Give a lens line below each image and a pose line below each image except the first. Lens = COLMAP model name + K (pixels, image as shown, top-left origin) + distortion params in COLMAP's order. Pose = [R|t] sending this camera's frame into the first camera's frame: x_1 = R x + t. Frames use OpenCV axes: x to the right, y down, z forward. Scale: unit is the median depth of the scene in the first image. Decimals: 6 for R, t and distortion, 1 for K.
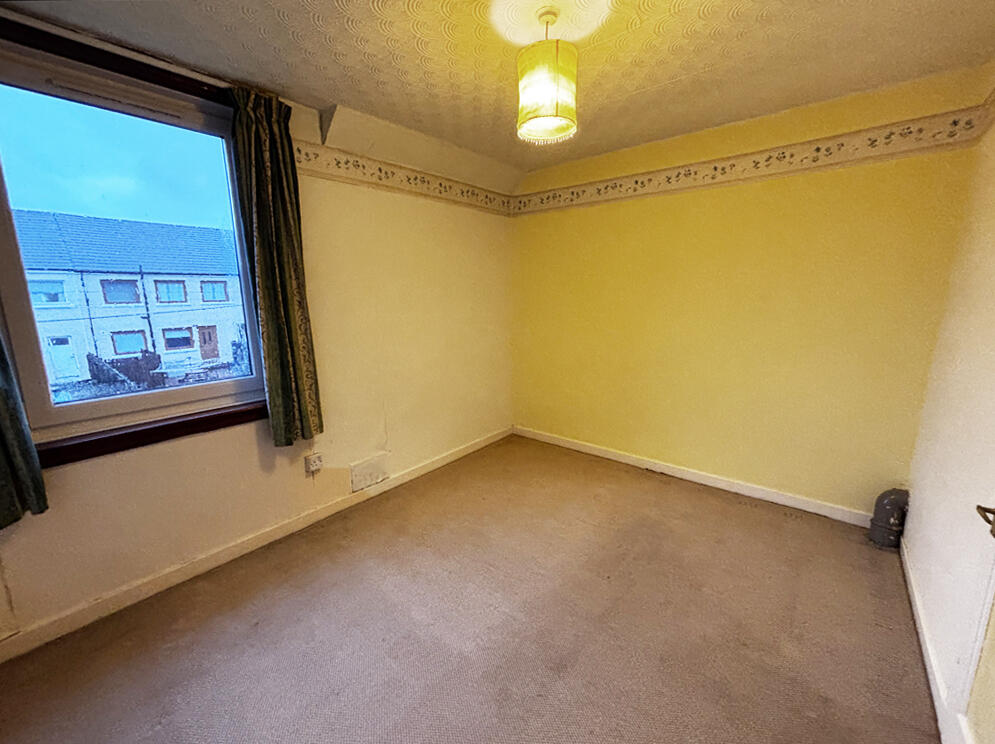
lens RADIAL K [[416.3, 0, 494.0], [0, 416.3, 370.6], [0, 0, 1]] dist [0.013123, -0.004079]
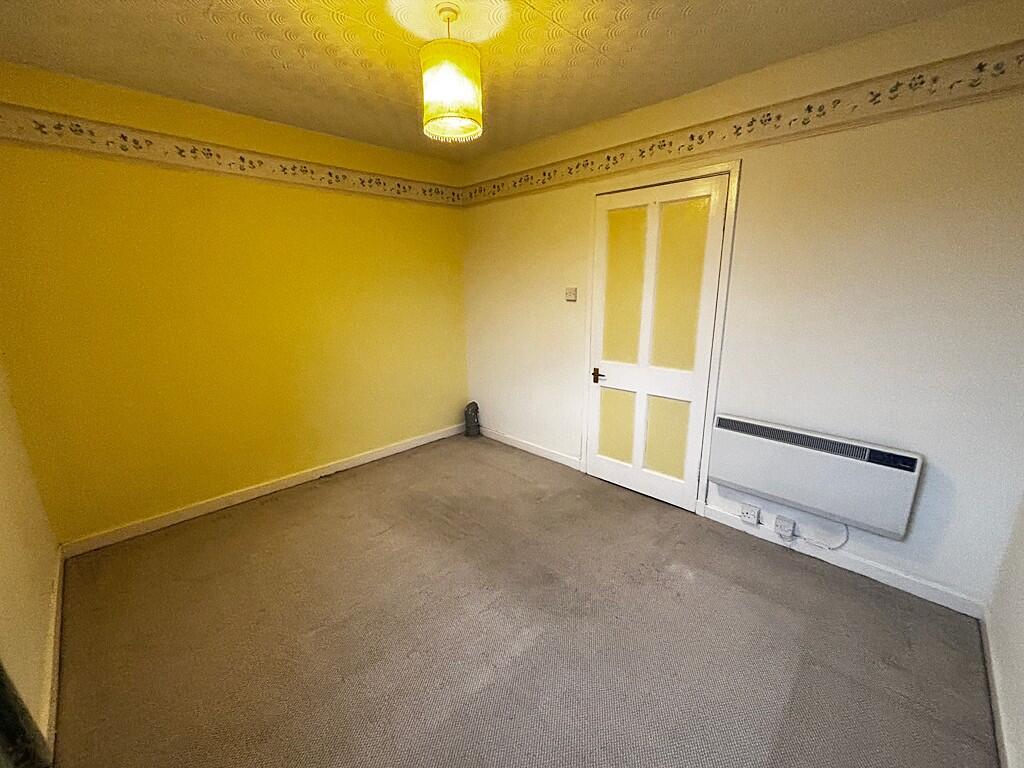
lens RADIAL K [[418.1, 0, 513.0], [0, 418.1, 381.6], [0, 0, 1]] dist [0.012422, -0.004464]
pose [[0.088843, -0.216839, 0.972156, -0.614129], [0.199018, 0.960199, 0.195985, -0.095469], [-0.975960, 0.176065, 0.128462, 0.522651]]
